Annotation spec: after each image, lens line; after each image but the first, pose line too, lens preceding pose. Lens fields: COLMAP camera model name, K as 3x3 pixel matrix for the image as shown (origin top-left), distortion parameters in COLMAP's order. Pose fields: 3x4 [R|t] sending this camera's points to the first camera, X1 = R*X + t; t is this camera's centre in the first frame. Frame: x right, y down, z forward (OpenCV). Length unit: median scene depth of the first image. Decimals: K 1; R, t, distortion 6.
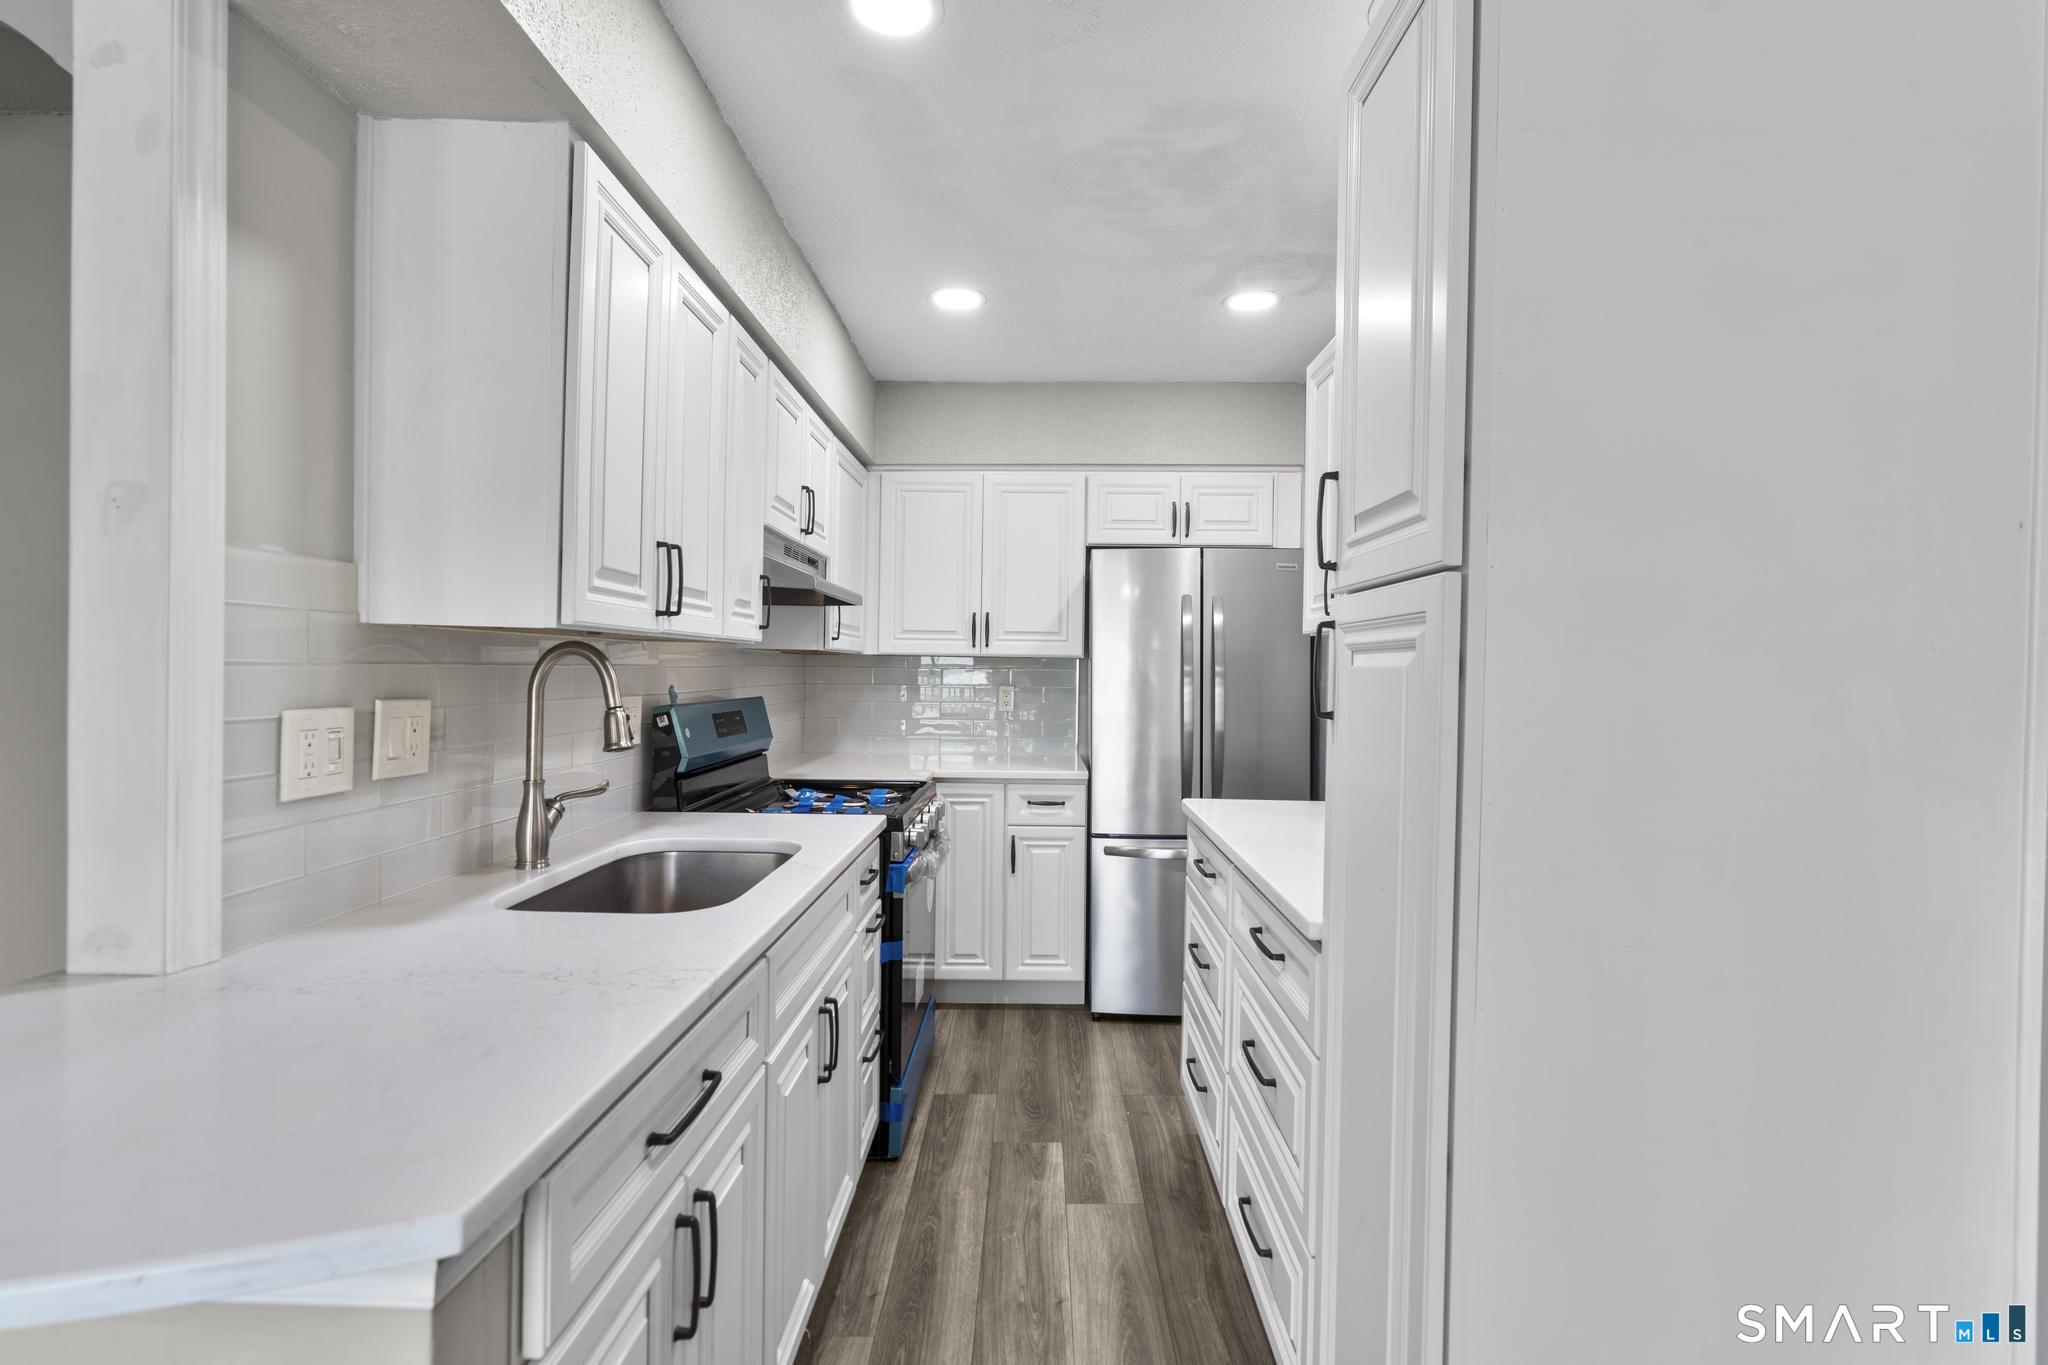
lens RADIAL K [[921.5, 0, 1040.4], [0, 921.5, 675.7], [0, 0, 1]] dist [-0.001825, 0.001169]
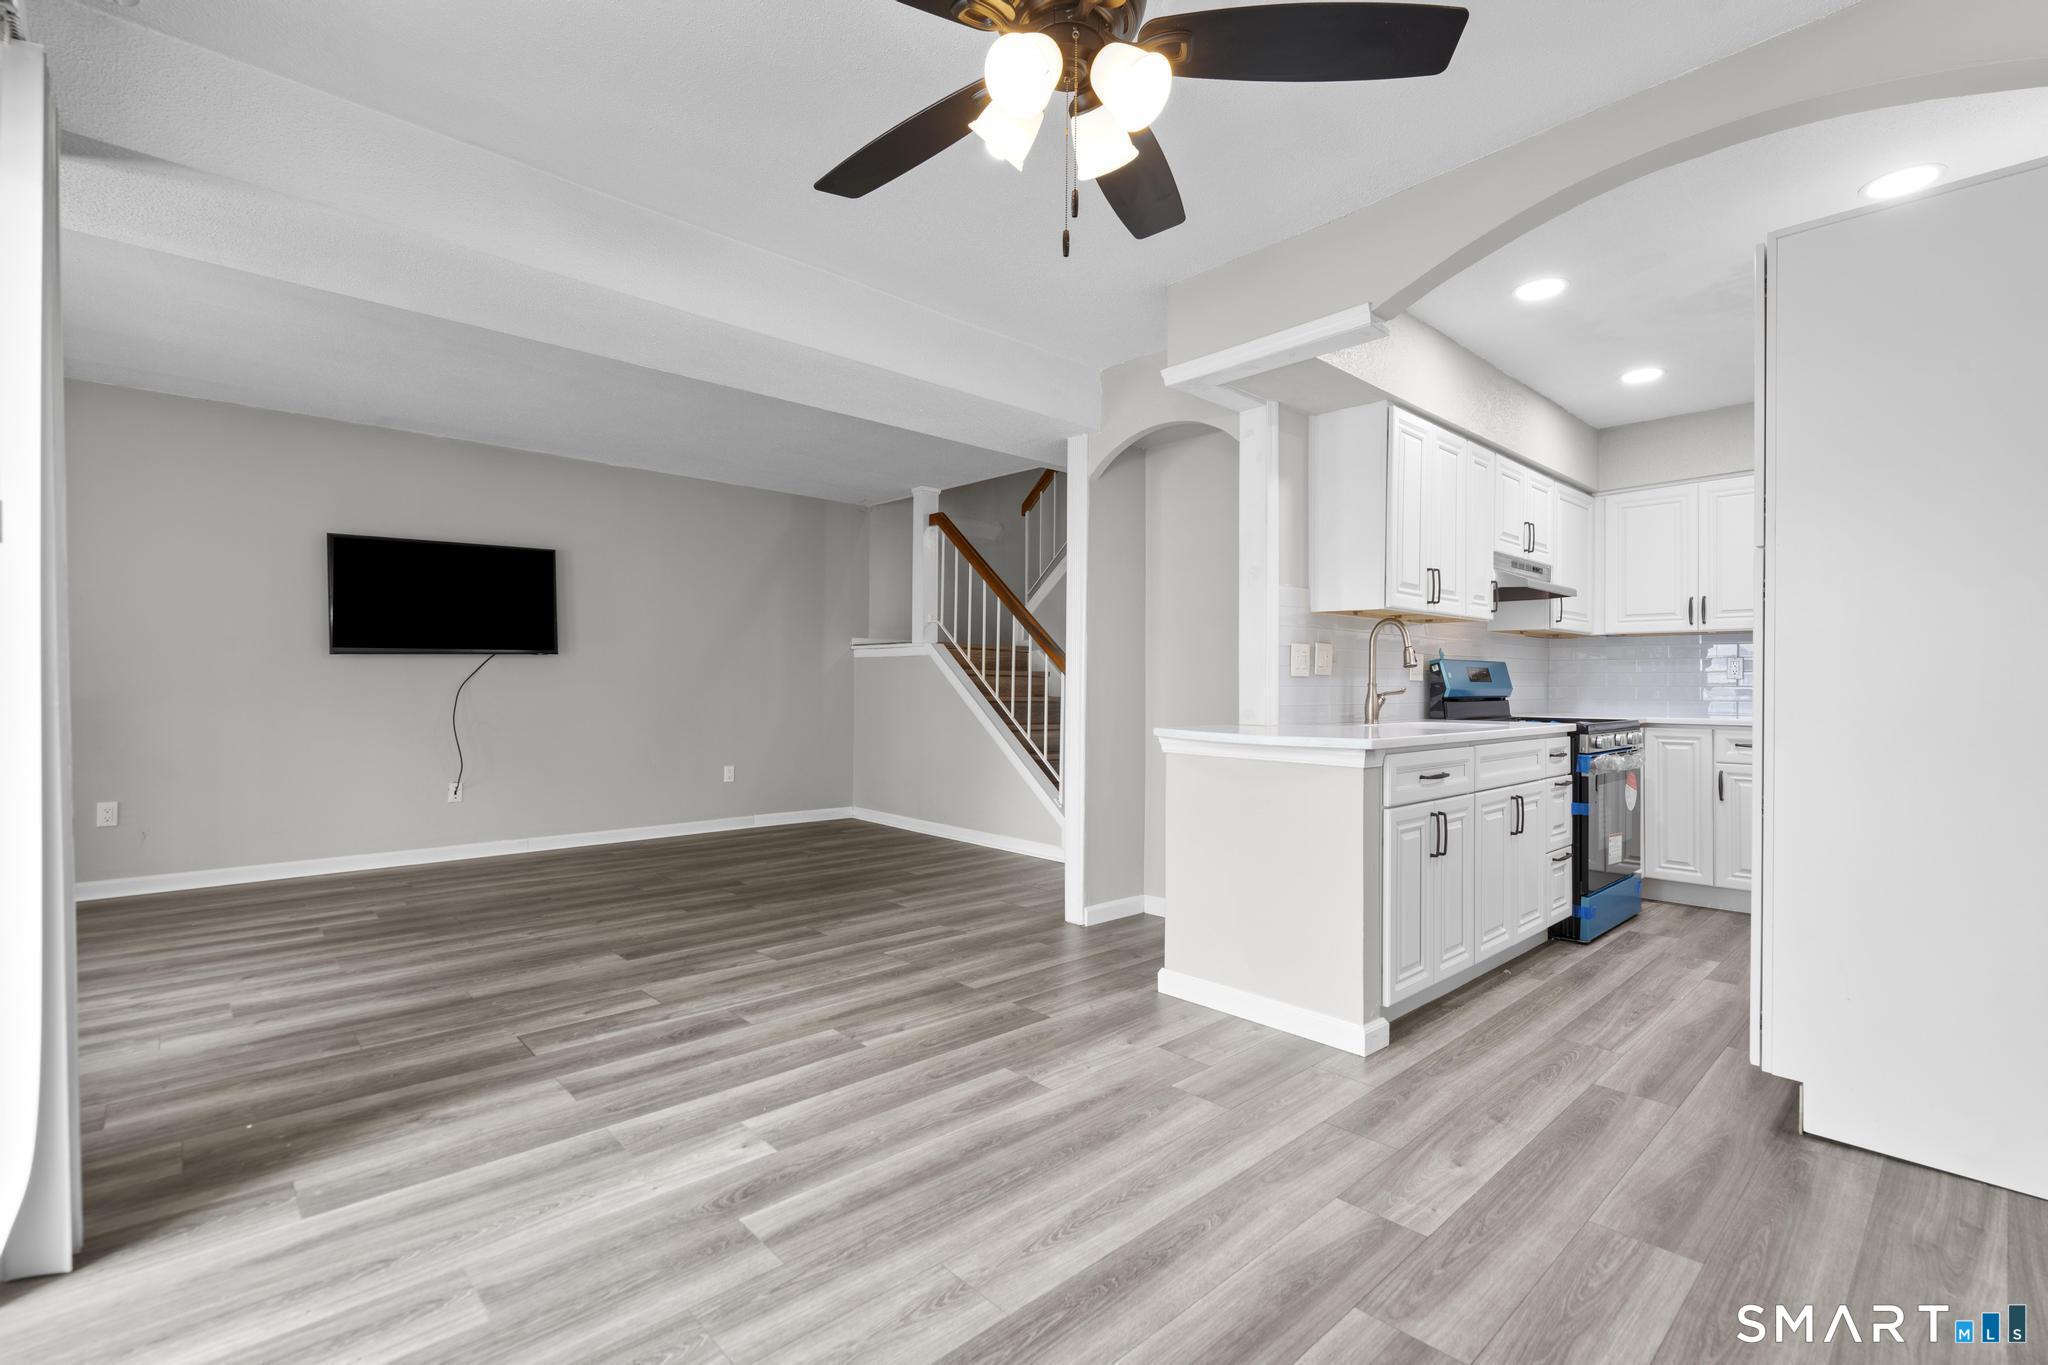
lens RADIAL K [[921.5, 0, 1040.4], [0, 921.5, 675.7], [0, 0, 1]] dist [-0.001825, 0.001169]
pose [[0.684738, -0.017682, -0.728575, 0.365135], [-0.000861, 0.999685, -0.025071, 0.110313], [0.728789, 0.017795, 0.684507, -0.776579]]
